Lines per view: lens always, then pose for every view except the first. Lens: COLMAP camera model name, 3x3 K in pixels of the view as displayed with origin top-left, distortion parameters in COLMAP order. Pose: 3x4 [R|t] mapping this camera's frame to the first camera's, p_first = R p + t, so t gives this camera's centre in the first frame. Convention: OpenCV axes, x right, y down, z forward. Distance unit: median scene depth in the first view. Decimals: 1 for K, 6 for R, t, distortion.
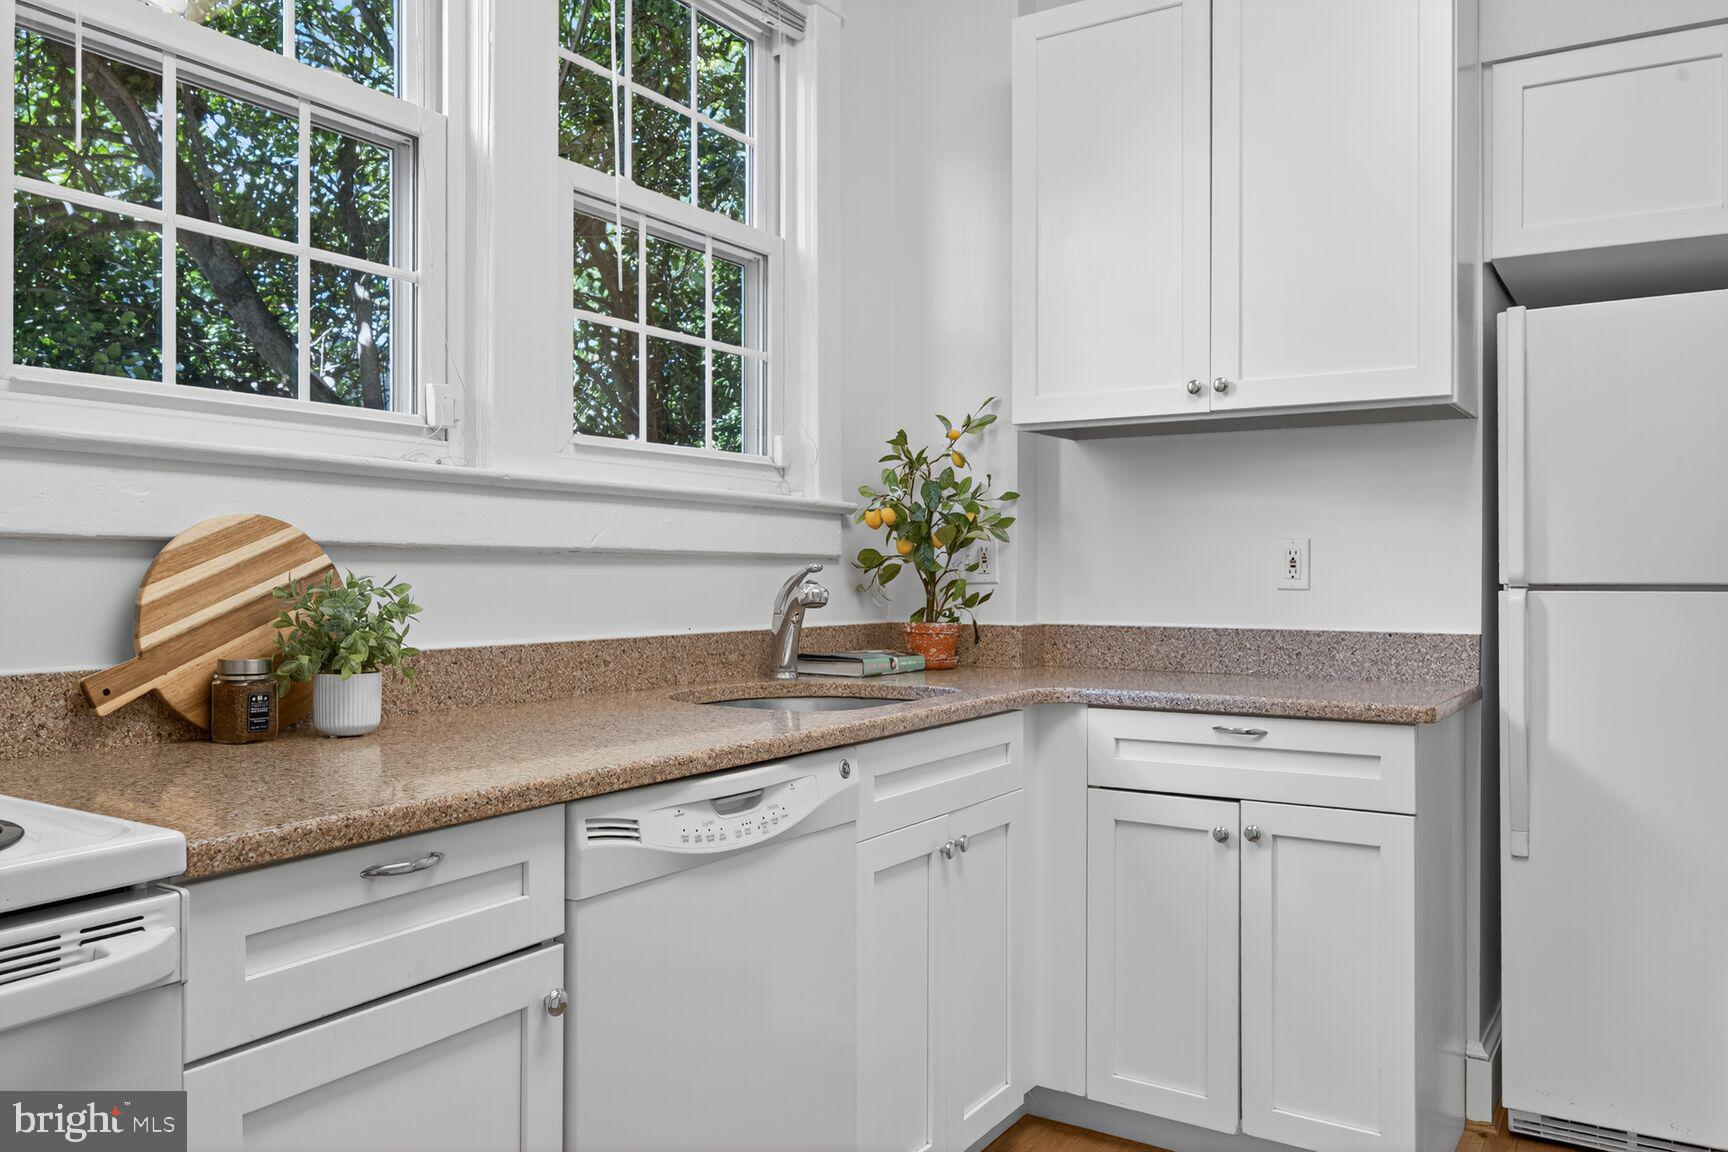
lens RADIAL K [[1324.0, 0, 864.1], [0, 1324.0, 574.0], [0, 0, 1]] dist [-0.010667, 0.000864]
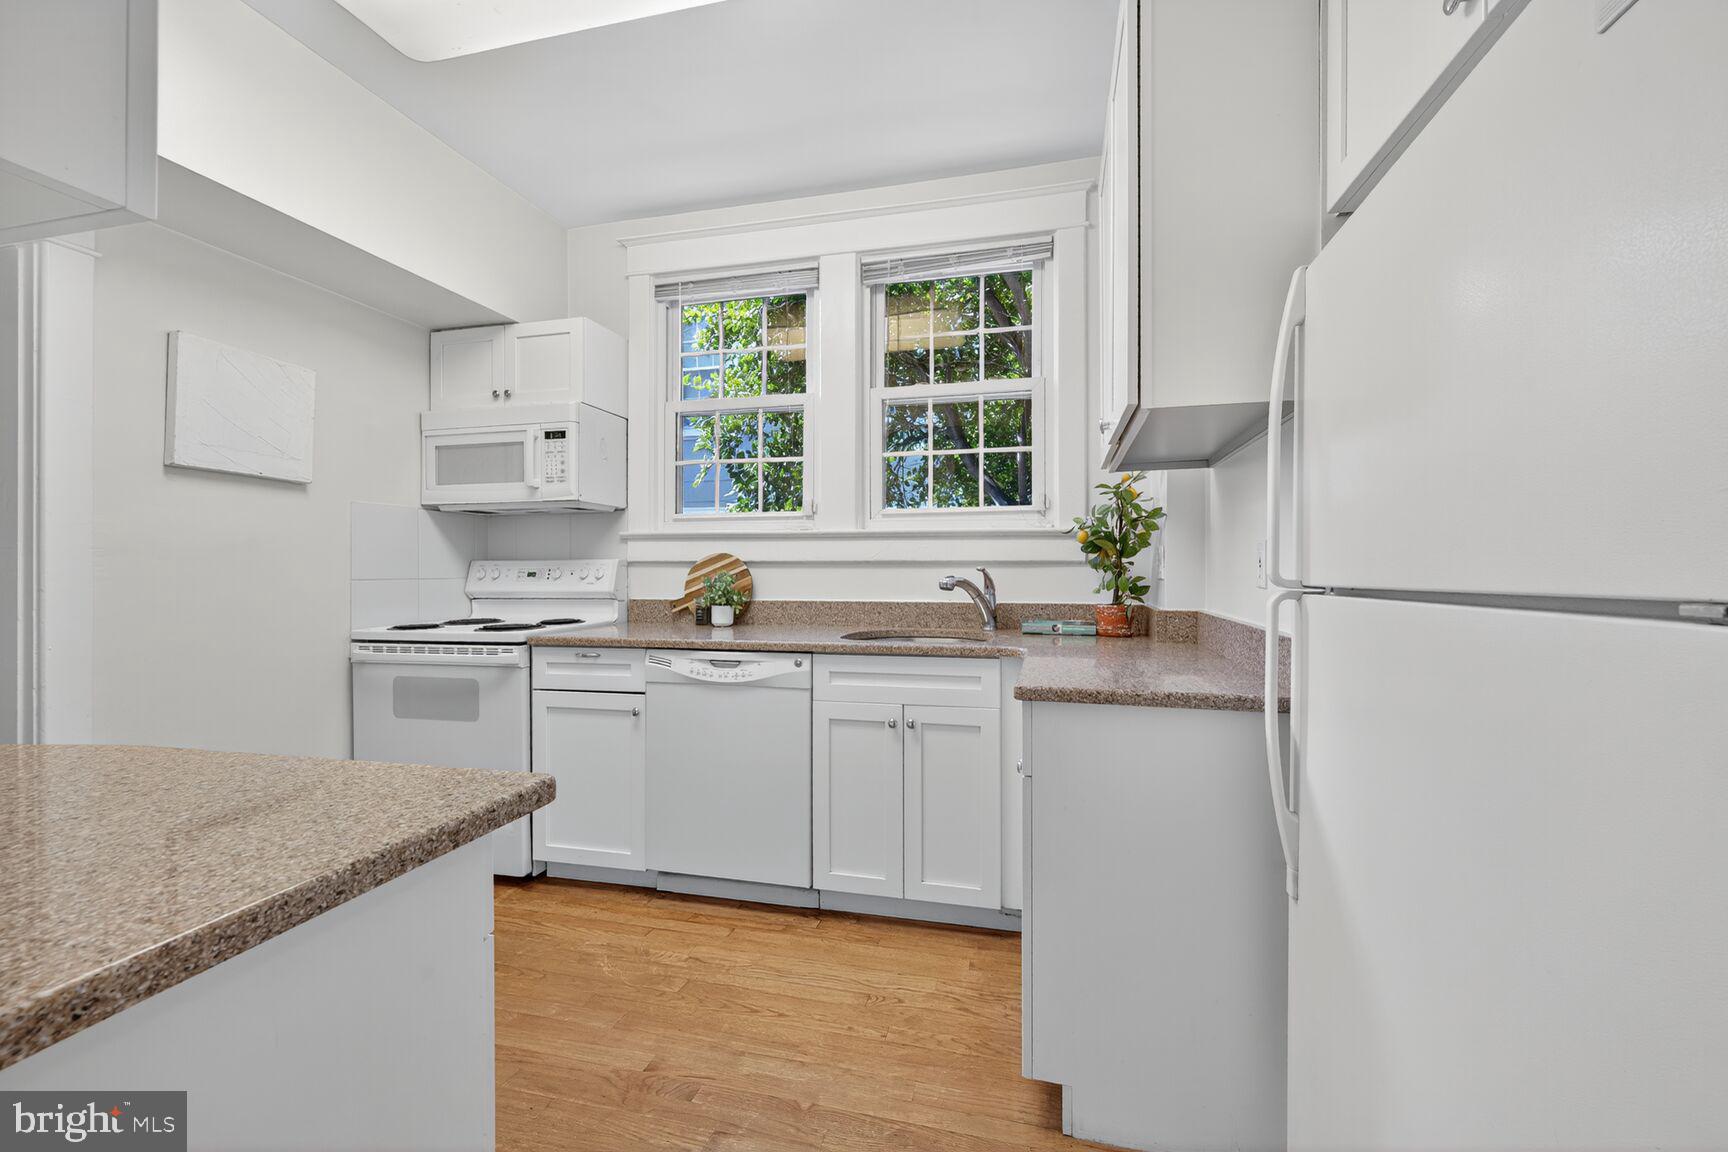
lens RADIAL K [[689.8, 0, 854.4], [0, 689.8, 570.4], [0, 0, 1]] dist [0.003041, -0.000127]
pose [[0.306778, -0.000360, -0.951781, 0.834542], [-0.000325, 1.000000, -0.000483, -0.002763], [0.951781, 0.000458, 0.306778, 0.570385]]
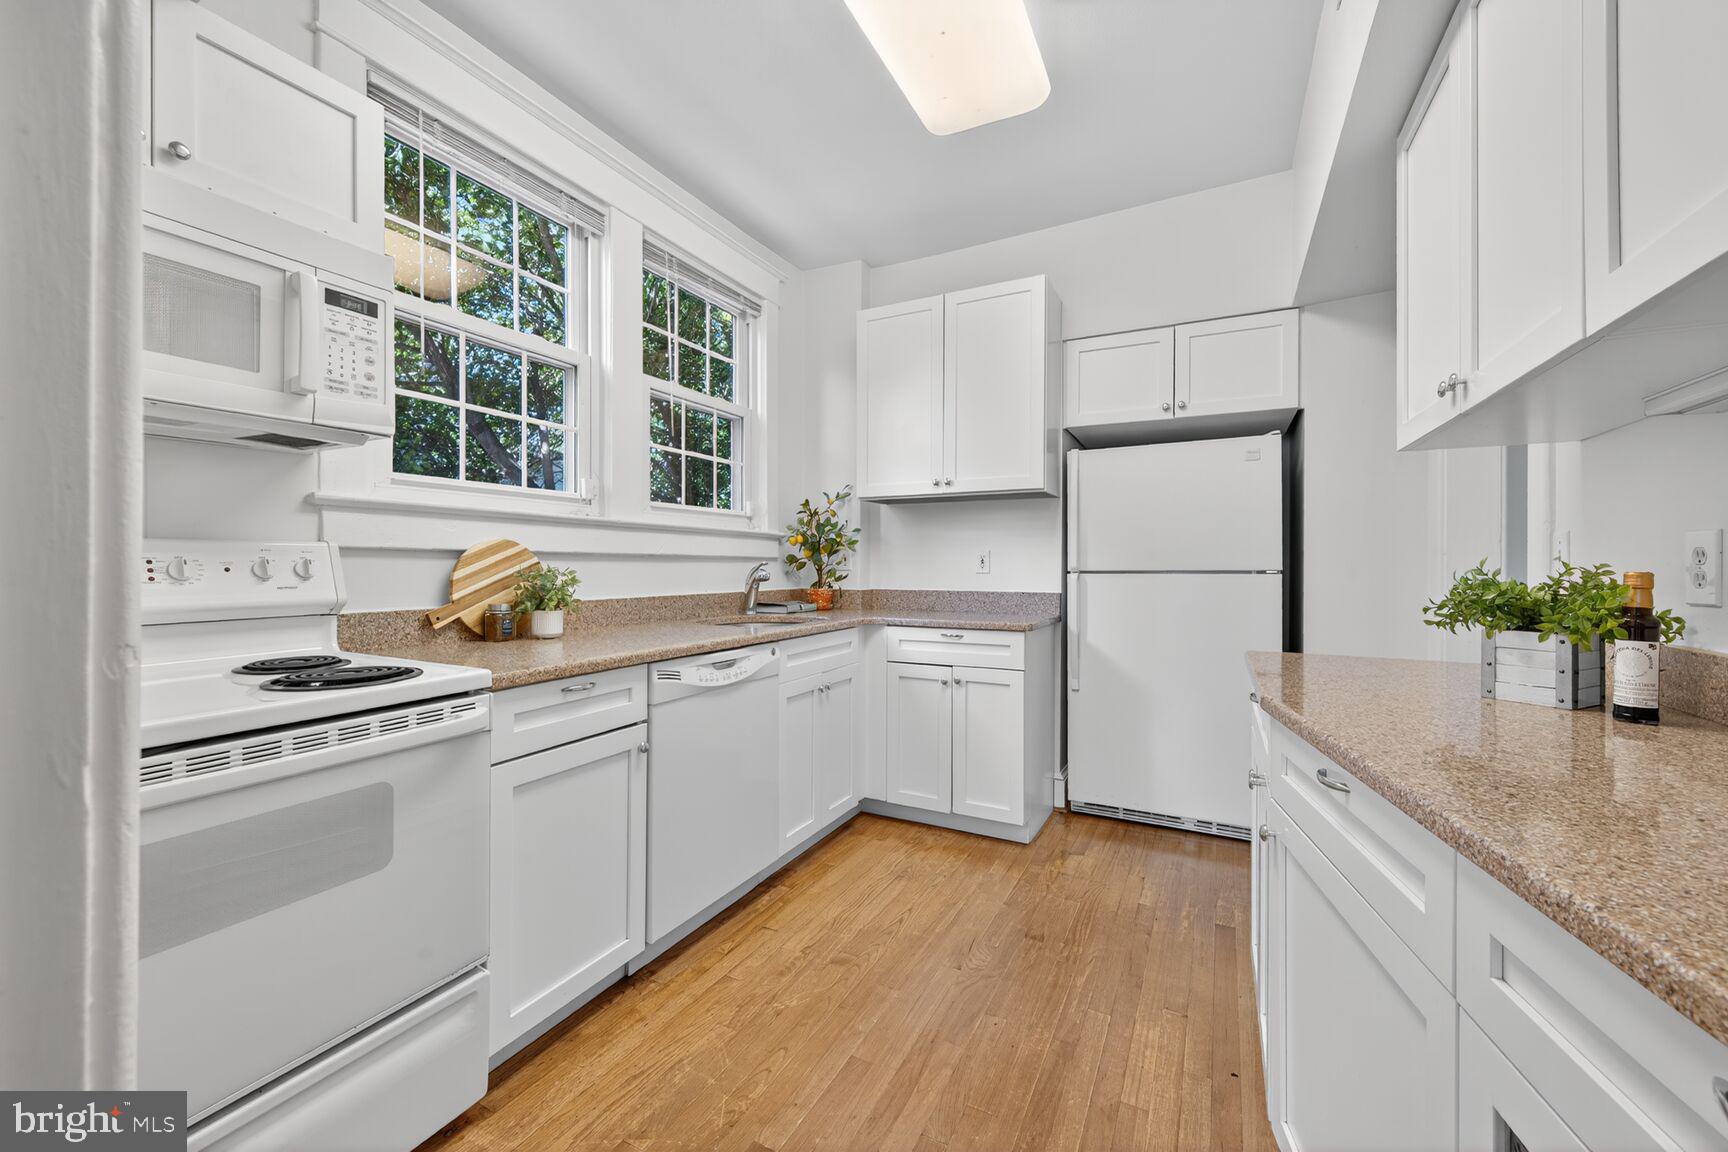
lens RADIAL K [[689.8, 0, 872.6], [0, 689.8, 569.1], [0, 0, 1]] dist [0.003041, -0.000127]
pose [[0.995157, 0.000143, 0.098297, 0.030229], [-0.000551, 0.999991, 0.004132, 0.000010], [-0.098295, -0.004166, 0.995149, -0.153494]]
